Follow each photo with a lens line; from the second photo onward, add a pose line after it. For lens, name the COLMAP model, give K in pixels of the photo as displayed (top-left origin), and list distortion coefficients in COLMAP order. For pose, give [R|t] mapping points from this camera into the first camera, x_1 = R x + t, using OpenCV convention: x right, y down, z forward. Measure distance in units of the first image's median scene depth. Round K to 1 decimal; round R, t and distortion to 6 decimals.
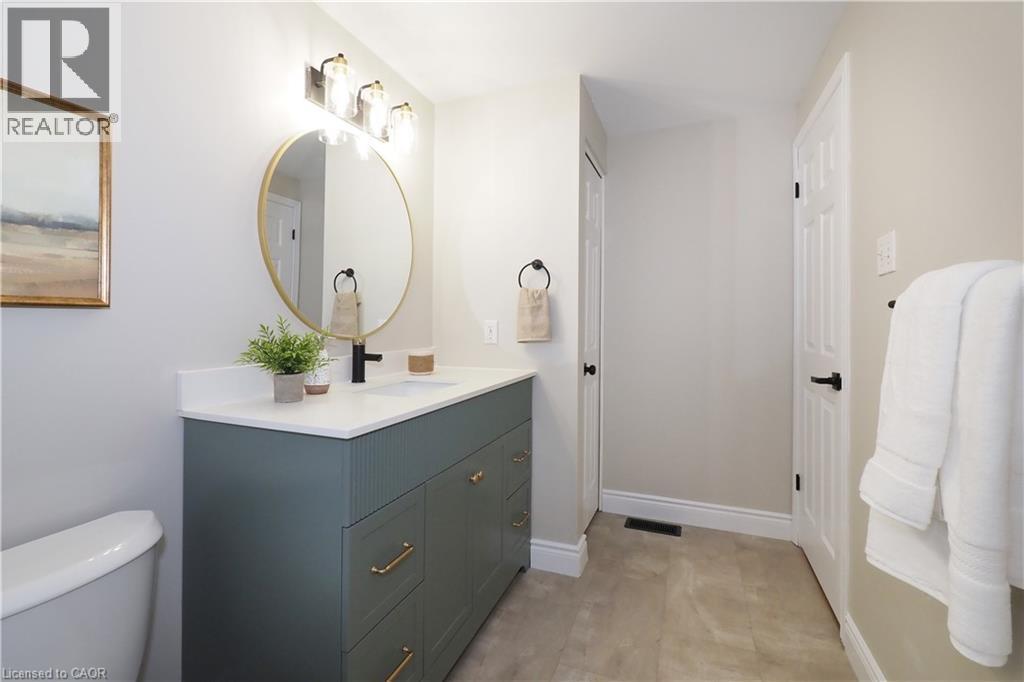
lens RADIAL K [[445.7, 0, 512.0], [0, 445.7, 341.0], [0, 0, 1]] dist [-0.000114, 0.000074]
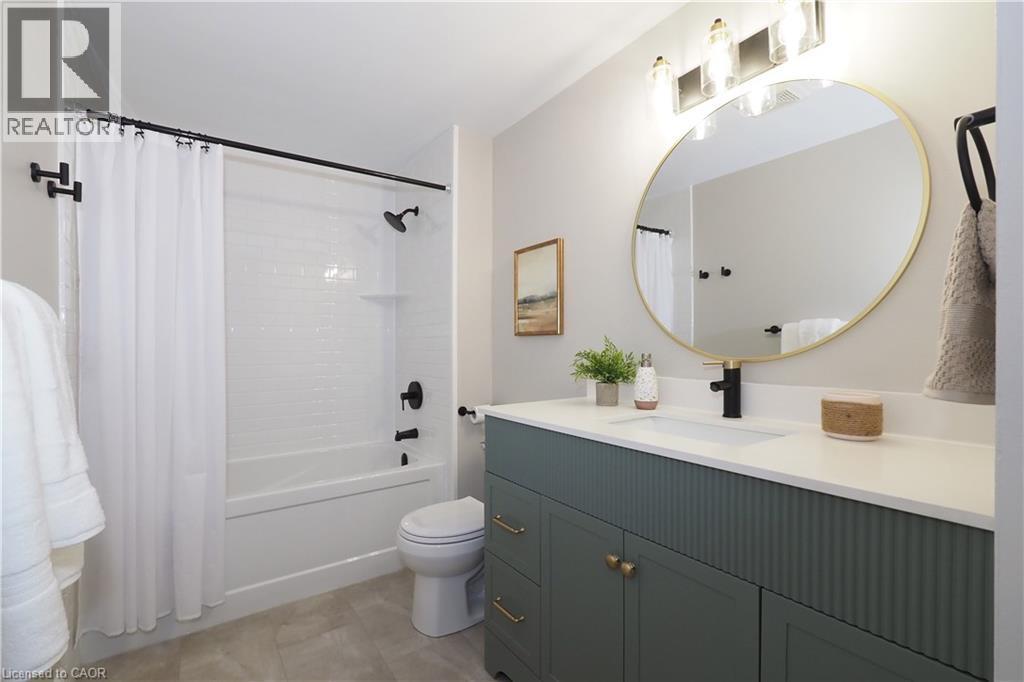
lens RADIAL K [[445.7, 0, 512.0], [0, 445.7, 341.0], [0, 0, 1]] dist [-0.000114, 0.000074]
pose [[-0.553137, -0.001755, -0.833088, 0.654972], [-0.026083, 0.999544, 0.015212, -0.053312], [0.832682, 0.030144, -0.552931, 1.461908]]
